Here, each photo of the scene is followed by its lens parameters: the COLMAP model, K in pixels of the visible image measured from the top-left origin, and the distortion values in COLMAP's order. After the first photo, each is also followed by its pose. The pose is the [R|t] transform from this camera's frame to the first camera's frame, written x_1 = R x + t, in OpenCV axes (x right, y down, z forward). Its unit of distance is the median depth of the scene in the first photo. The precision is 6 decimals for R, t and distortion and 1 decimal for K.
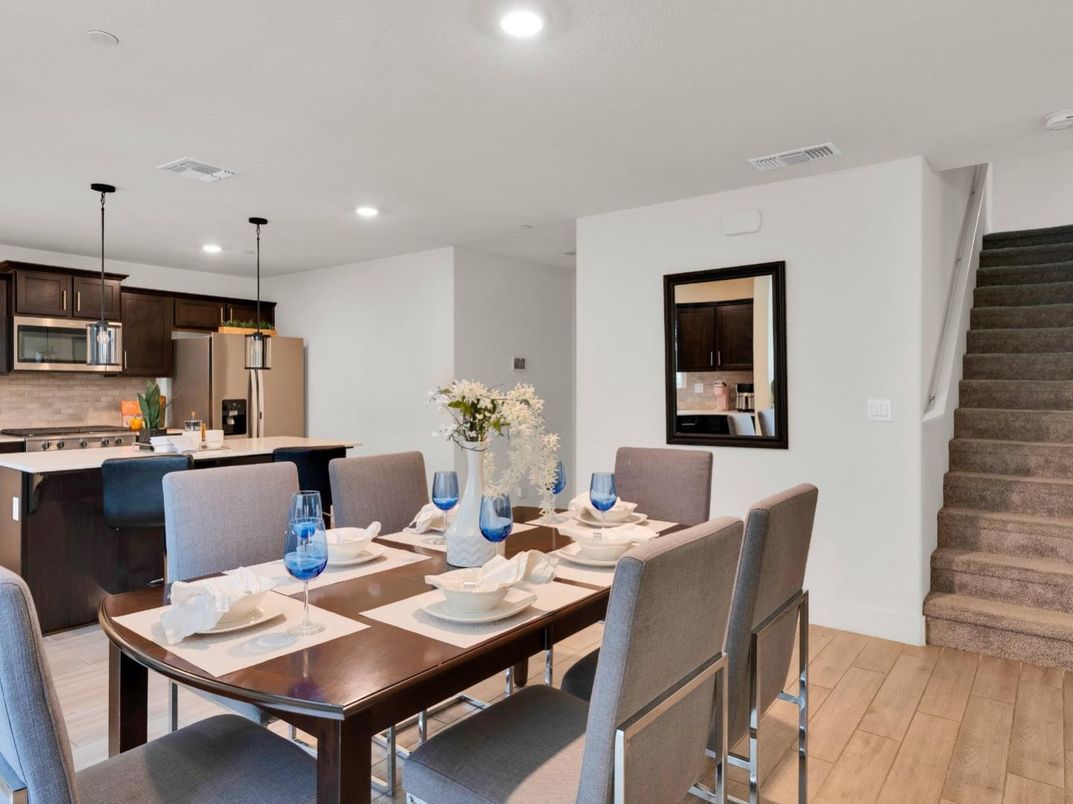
lens RADIAL K [[683.0, 0, 536.0], [0, 683.0, 396.8], [0, 0, 1]] dist [-0.003437, -0.001368]
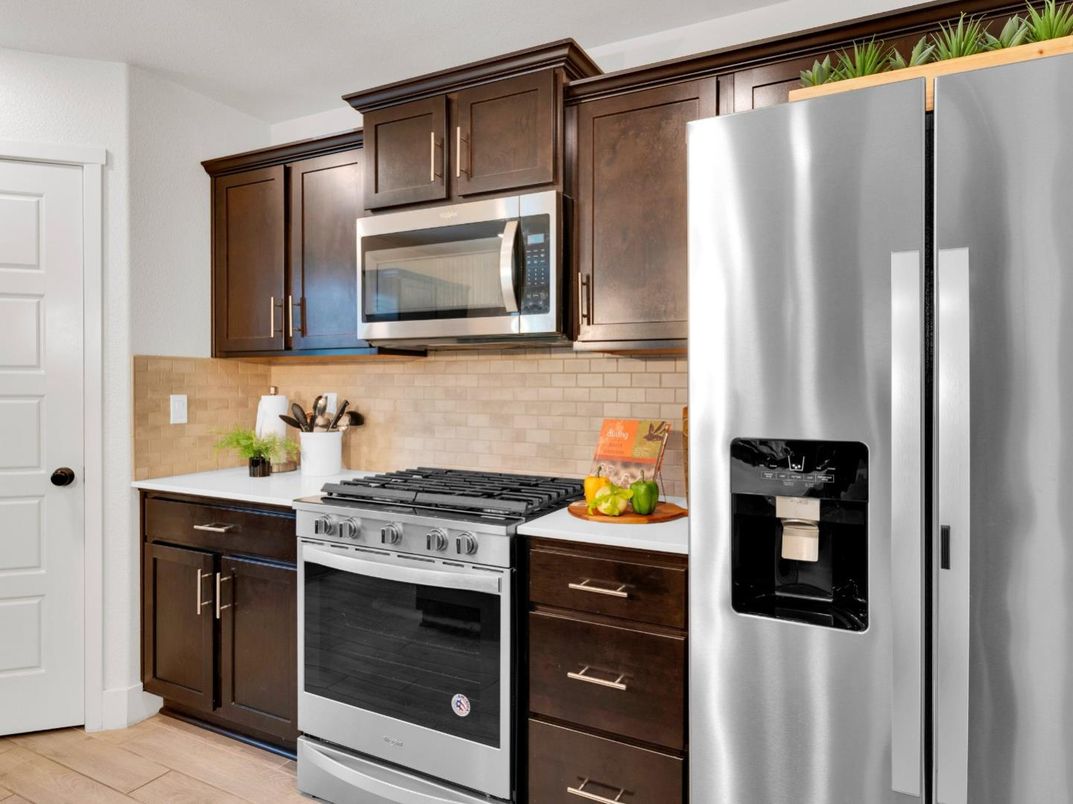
lens RADIAL K [[683.0, 0, 536.1], [0, 683.0, 394.8], [0, 0, 1]] dist [-0.003437, -0.001368]
pose [[0.177247, 0.019174, -0.983980, -0.278328], [-0.013736, 0.999761, 0.017007, -0.011873], [0.984071, 0.010502, 0.177468, 0.940379]]
